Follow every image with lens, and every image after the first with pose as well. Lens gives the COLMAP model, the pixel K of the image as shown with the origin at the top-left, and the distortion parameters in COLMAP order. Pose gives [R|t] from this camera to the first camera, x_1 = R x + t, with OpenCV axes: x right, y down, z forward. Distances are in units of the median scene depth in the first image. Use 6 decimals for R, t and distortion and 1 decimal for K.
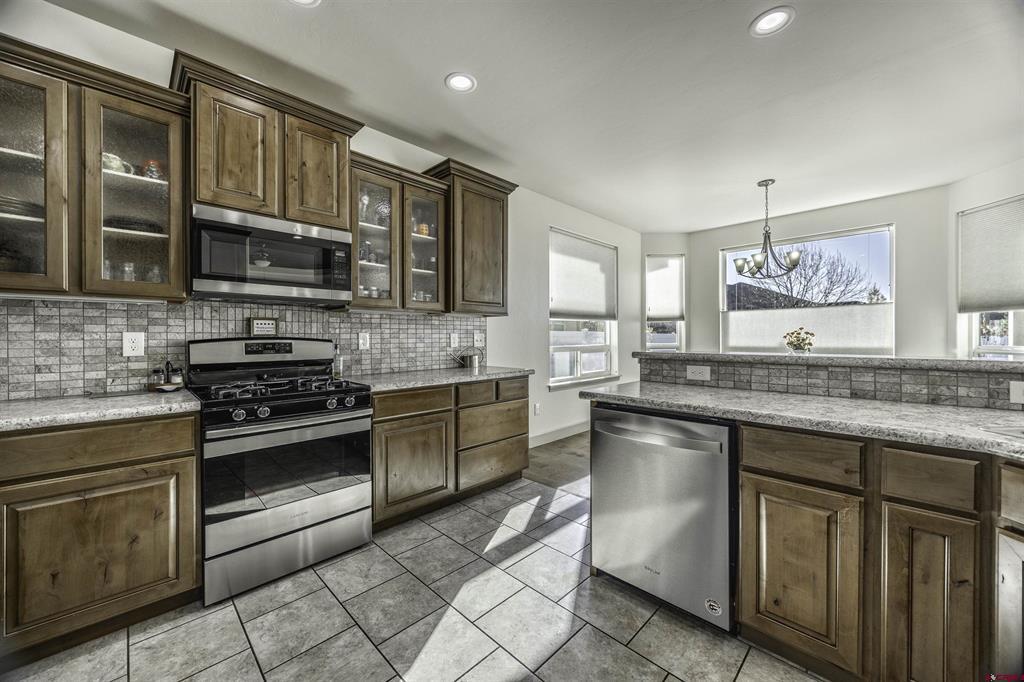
lens RADIAL K [[384.2, 0, 512.9], [0, 384.2, 337.6], [0, 0, 1]] dist [-0.003840, -0.000395]
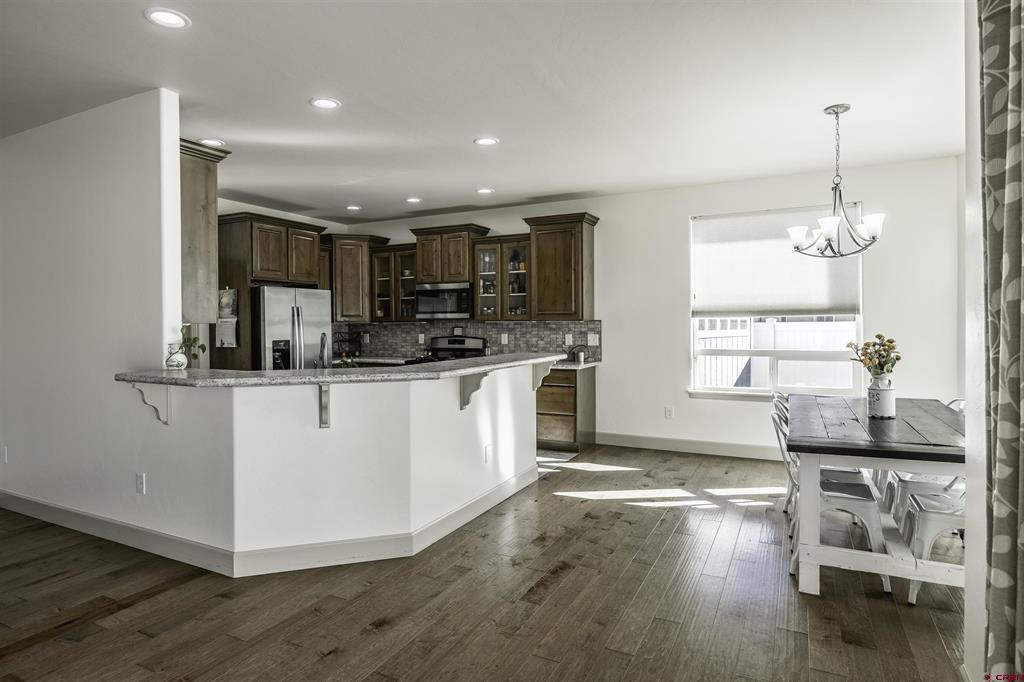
lens RADIAL K [[588.9, 0, 507.1], [0, 588.9, 332.0], [0, 0, 1]] dist [-0.001283, -0.000249]
pose [[0.300108, 0.018251, -0.953731, 2.216095], [0.005357, 0.999769, 0.020817, -0.080738], [0.953890, -0.011356, 0.299940, 0.279408]]
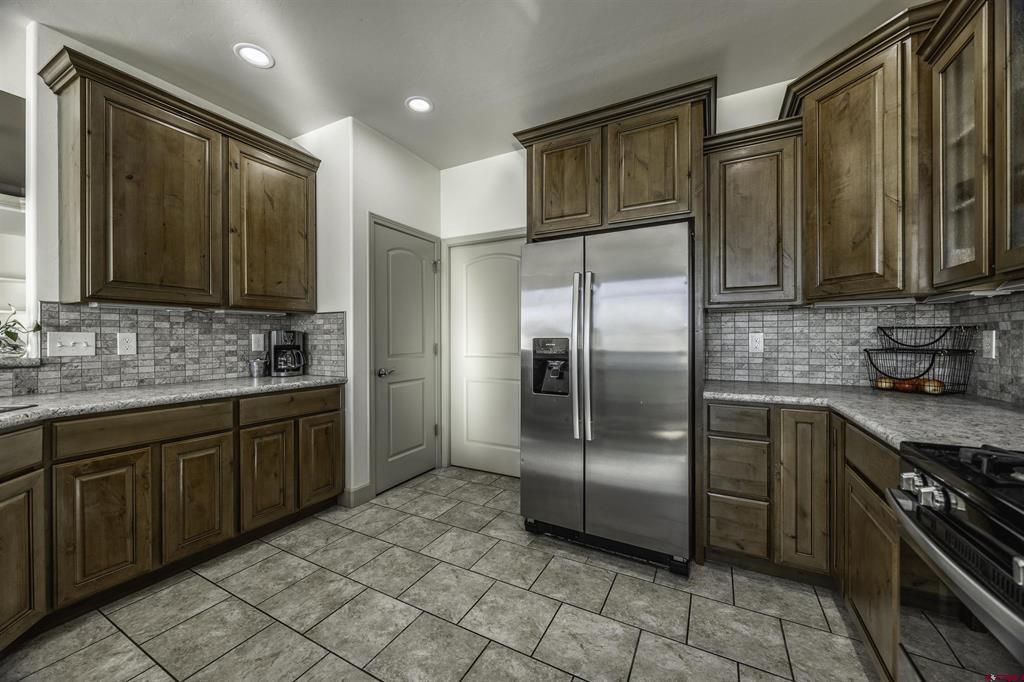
lens RADIAL K [[384.2, 0, 506.3], [0, 384.2, 338.6], [0, 0, 1]] dist [-0.003840, -0.000395]
pose [[-0.961365, 0.008993, -0.275130, -0.358994], [0.007875, 0.999956, 0.005168, 0.001315], [0.275164, 0.002801, -0.961393, 0.999729]]
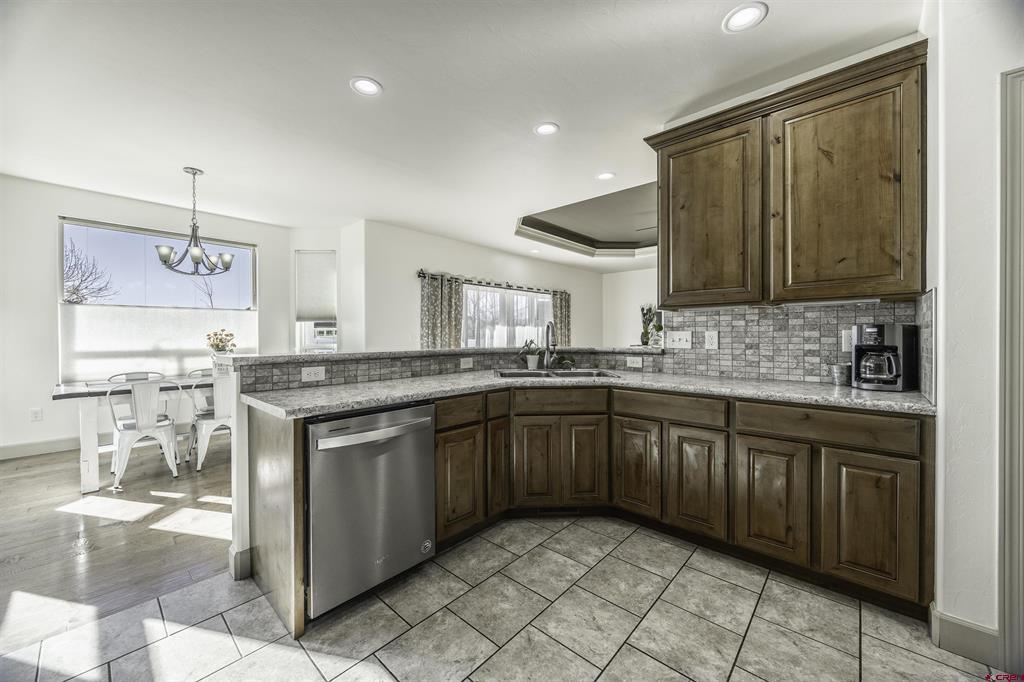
lens RADIAL K [[384.2, 0, 508.0], [0, 384.2, 338.5], [0, 0, 1]] dist [-0.003840, -0.000395]
pose [[-0.039643, -0.000165, 0.999214, -0.668838], [0.005019, 0.999987, 0.000364, 0.002584], [-0.999201, 0.005029, -0.039642, 0.663574]]
